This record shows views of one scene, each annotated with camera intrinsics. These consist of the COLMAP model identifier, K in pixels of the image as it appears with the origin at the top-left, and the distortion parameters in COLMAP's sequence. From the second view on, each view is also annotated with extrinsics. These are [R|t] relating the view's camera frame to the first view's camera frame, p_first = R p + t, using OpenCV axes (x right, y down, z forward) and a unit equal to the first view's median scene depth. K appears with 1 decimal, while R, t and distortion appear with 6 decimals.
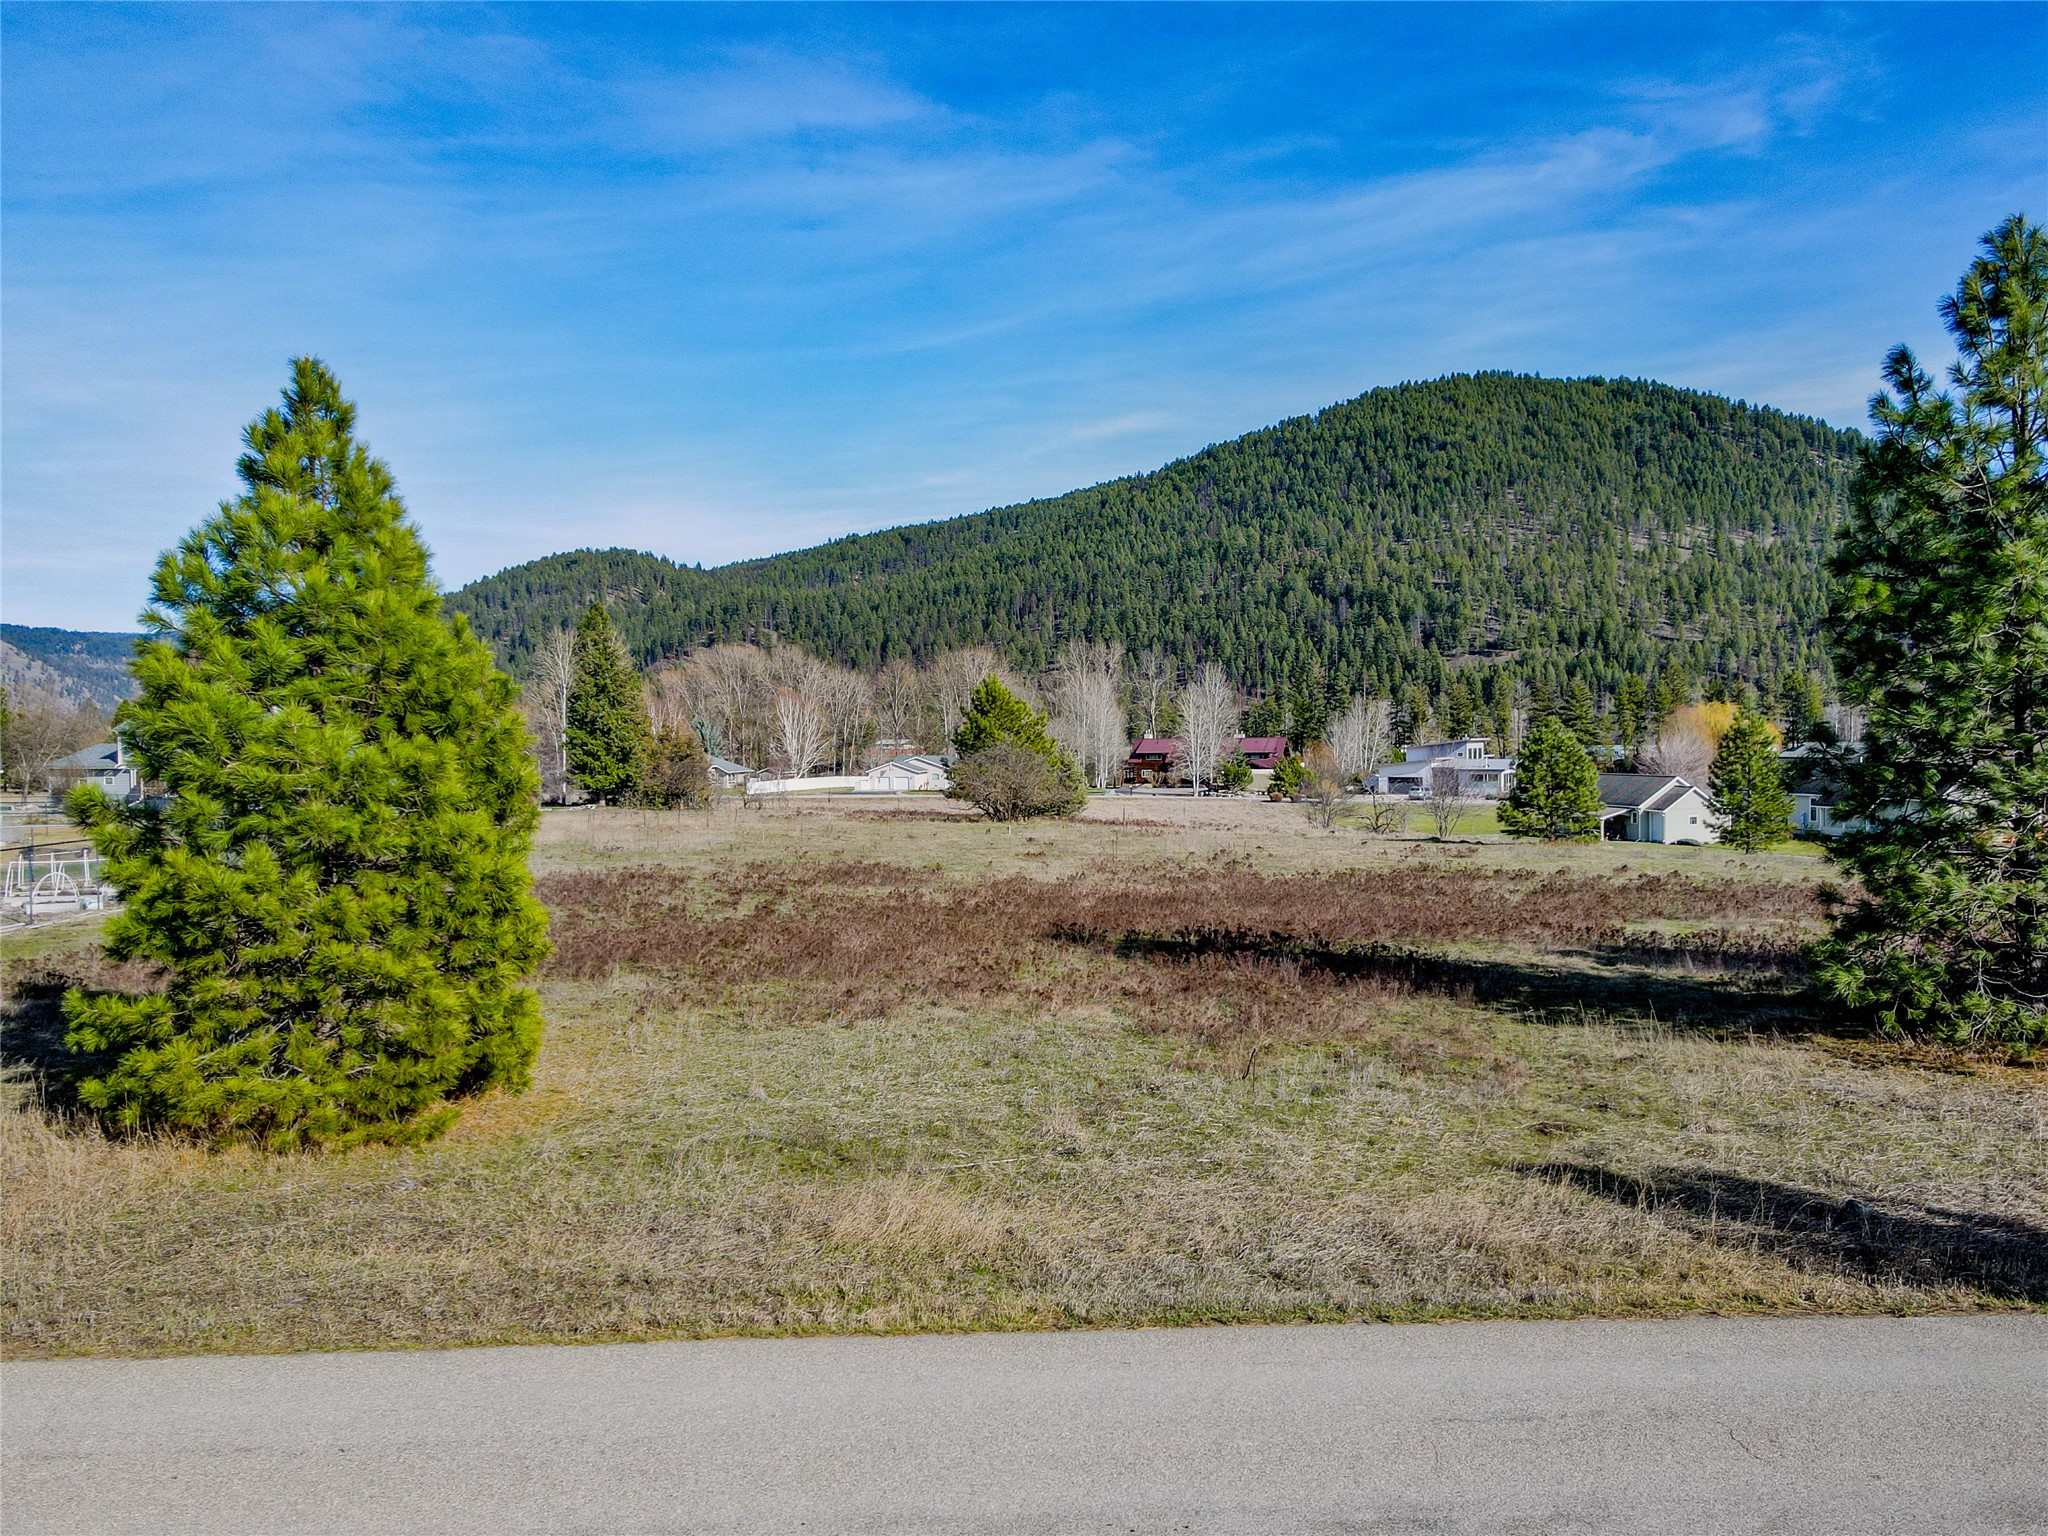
lens RADIAL K [[1499.0, 0, 1024.0], [0, 1499.0, 768.0], [0, 0, 1]] dist [0.009899, 0.014301]
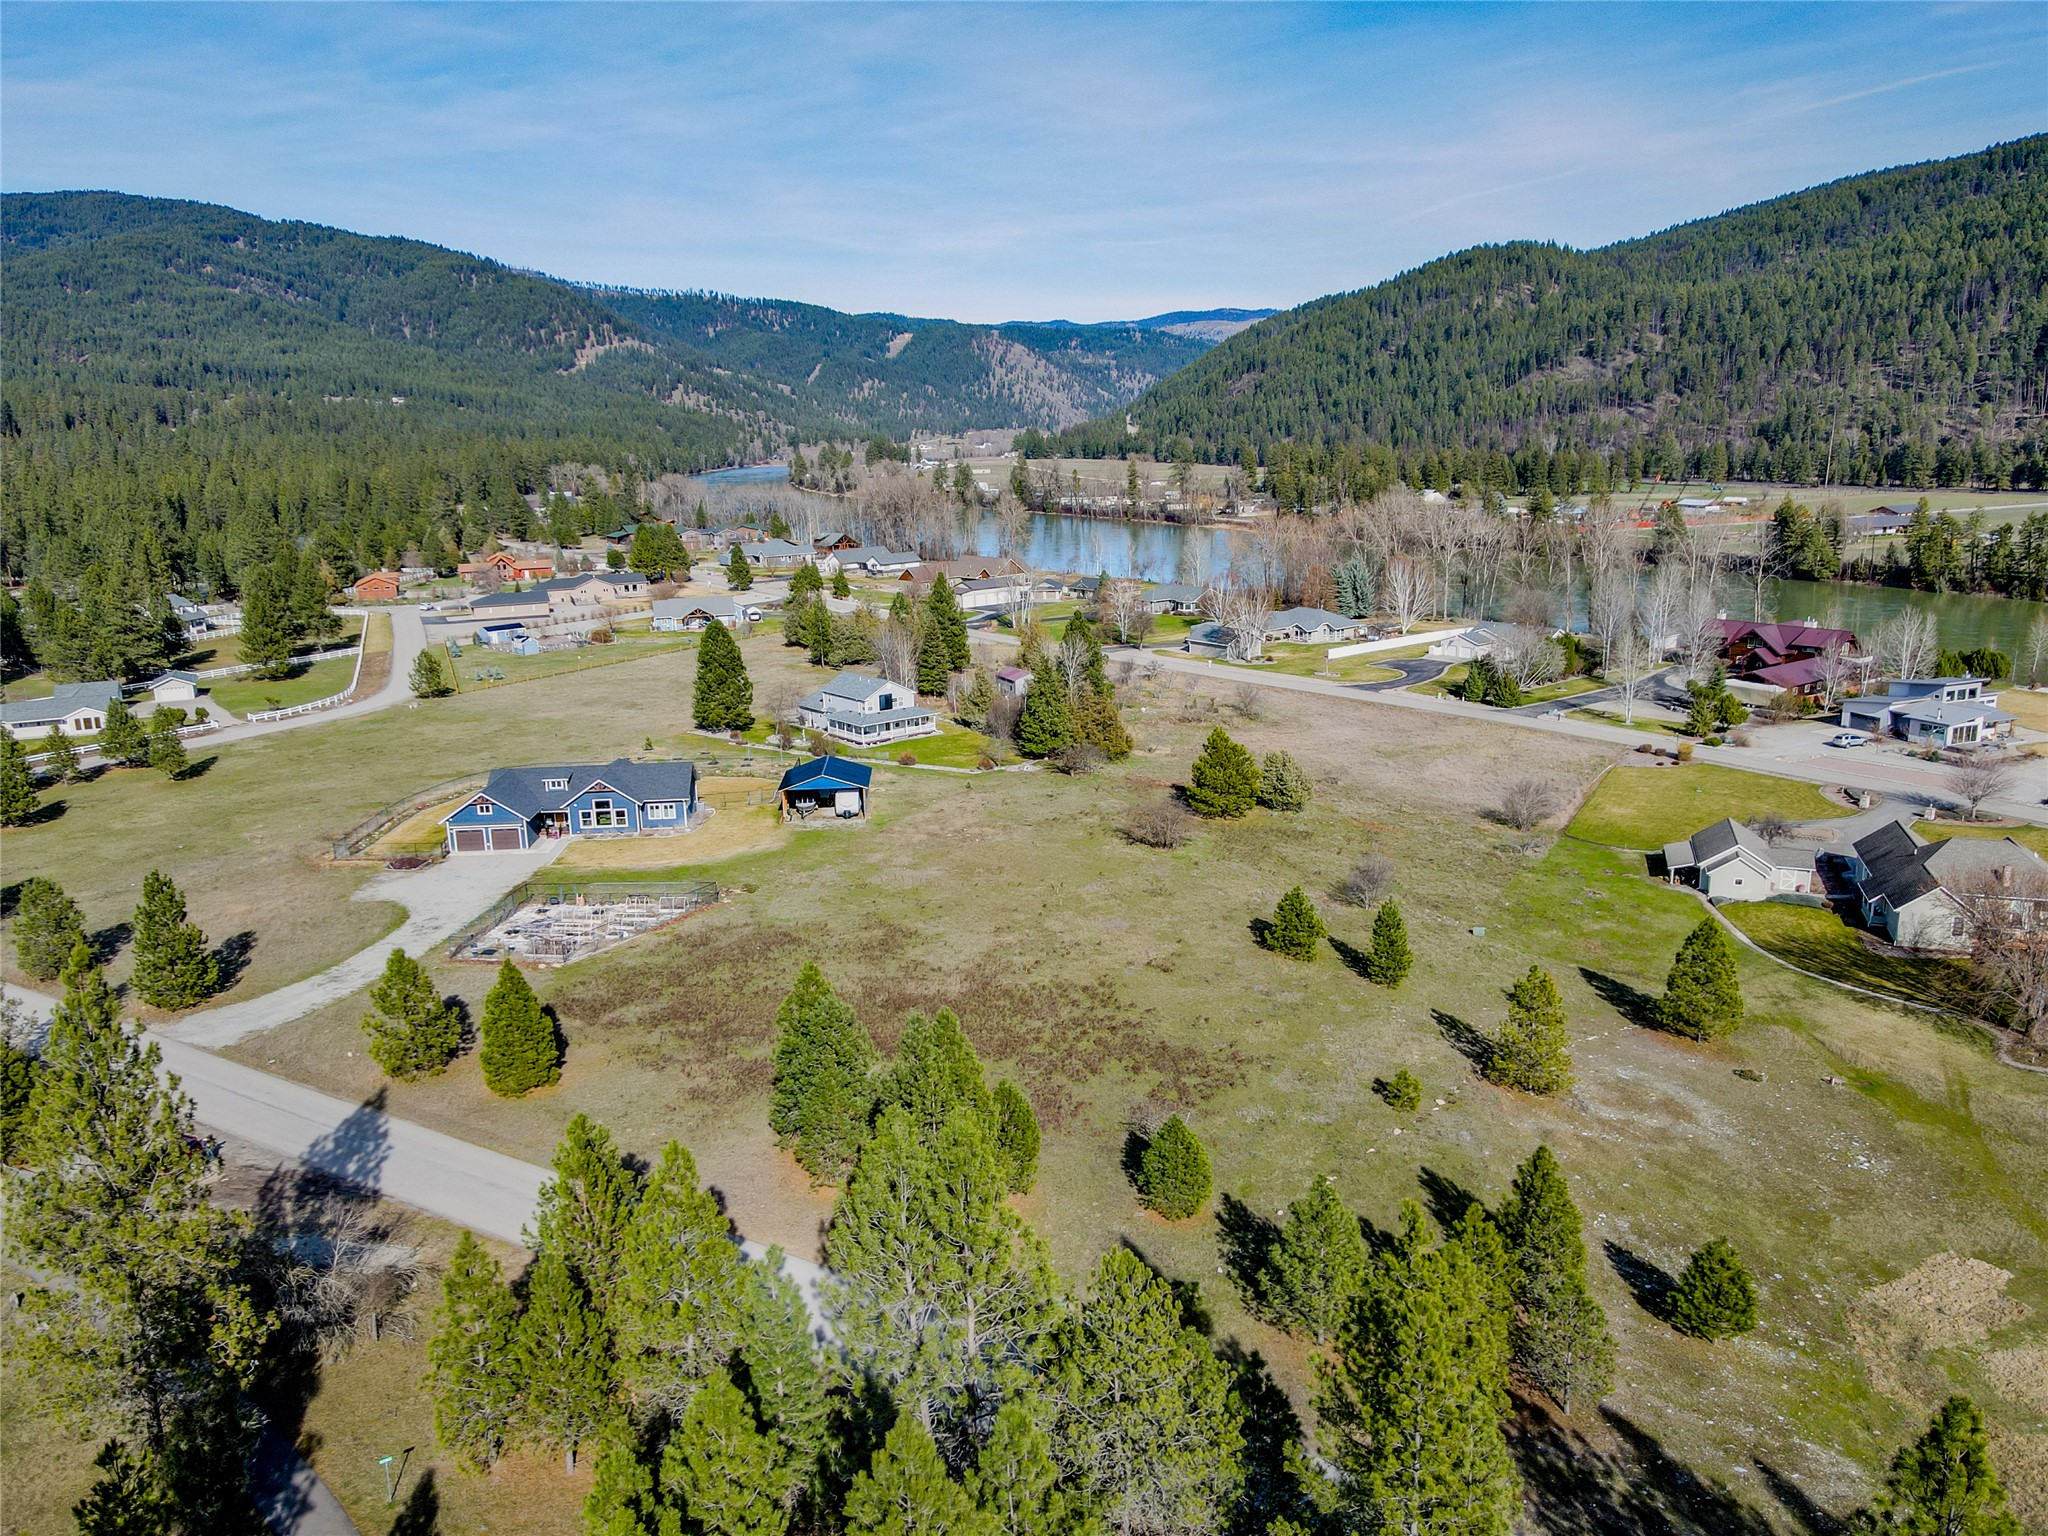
lens RADIAL K [[1490.5, 0, 1024.0], [0, 1490.5, 768.0], [0, 0, 1]] dist [0.088059, -0.093859]
pose [[0.825814, 0.119139, -0.551214, 0.062092], [0.001867, 0.976847, 0.213933, -0.032593], [0.563940, -0.177698, 0.806471, -0.036456]]
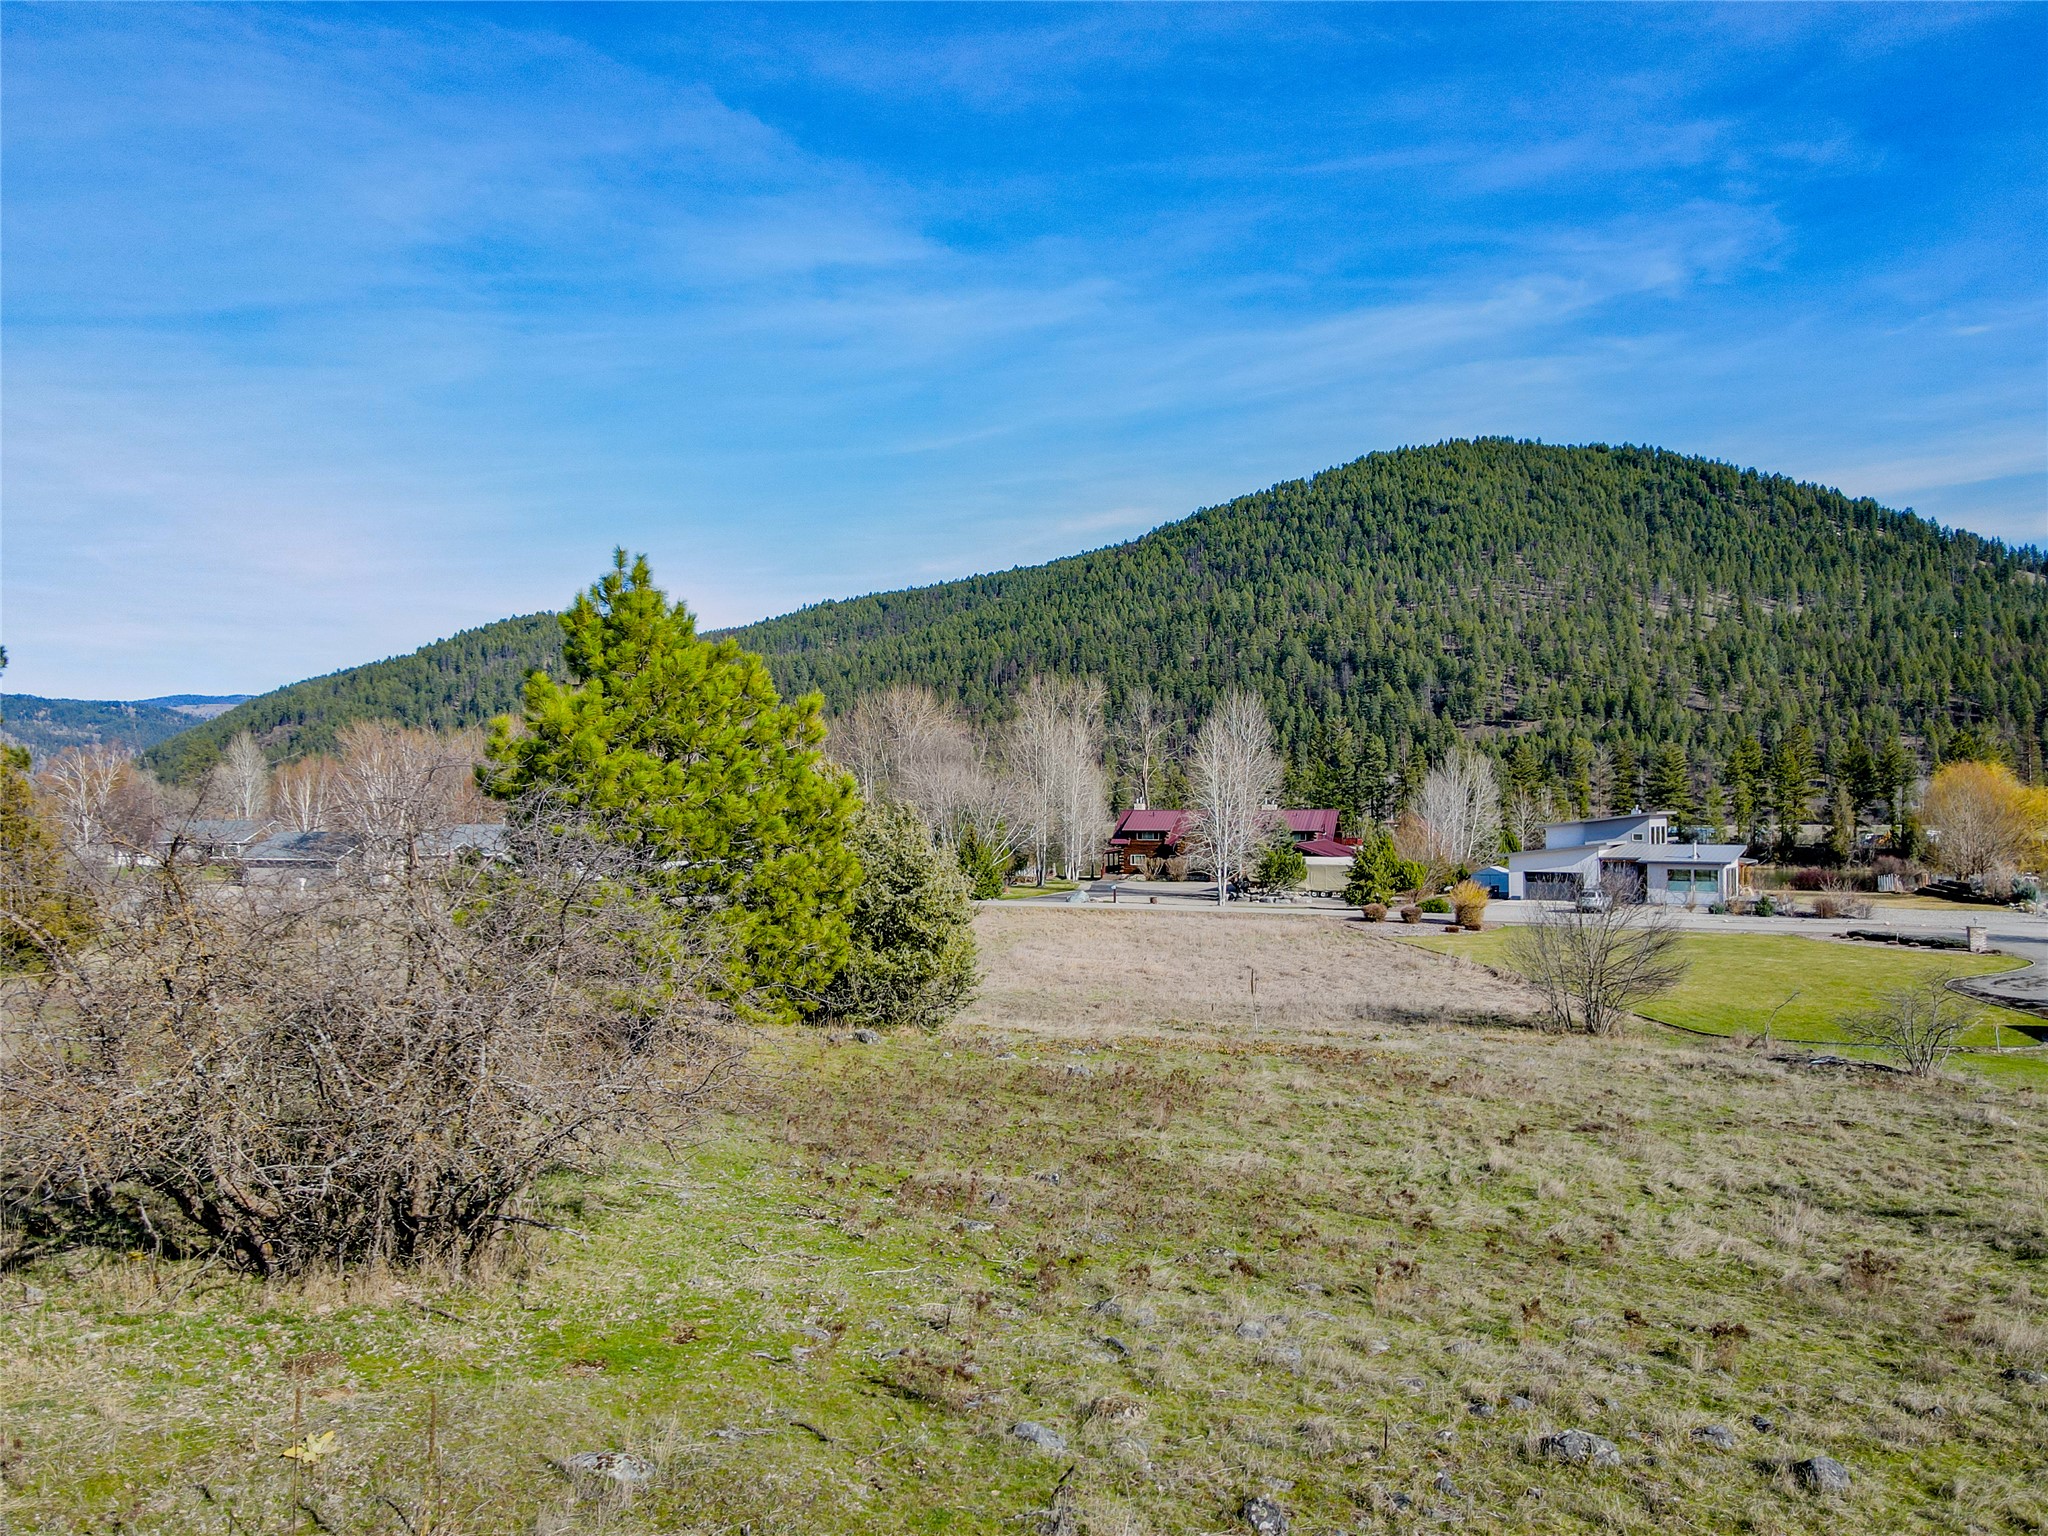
lens RADIAL K [[1499.0, 0, 1024.0], [0, 1499.0, 768.0], [0, 0, 1]] dist [0.009899, 0.014301]
pose [[0.999925, 0.007986, 0.009274, 0.004744], [-0.007507, 0.998693, -0.050565, -0.000692], [-0.009666, 0.050492, 0.998678, 0.064909]]
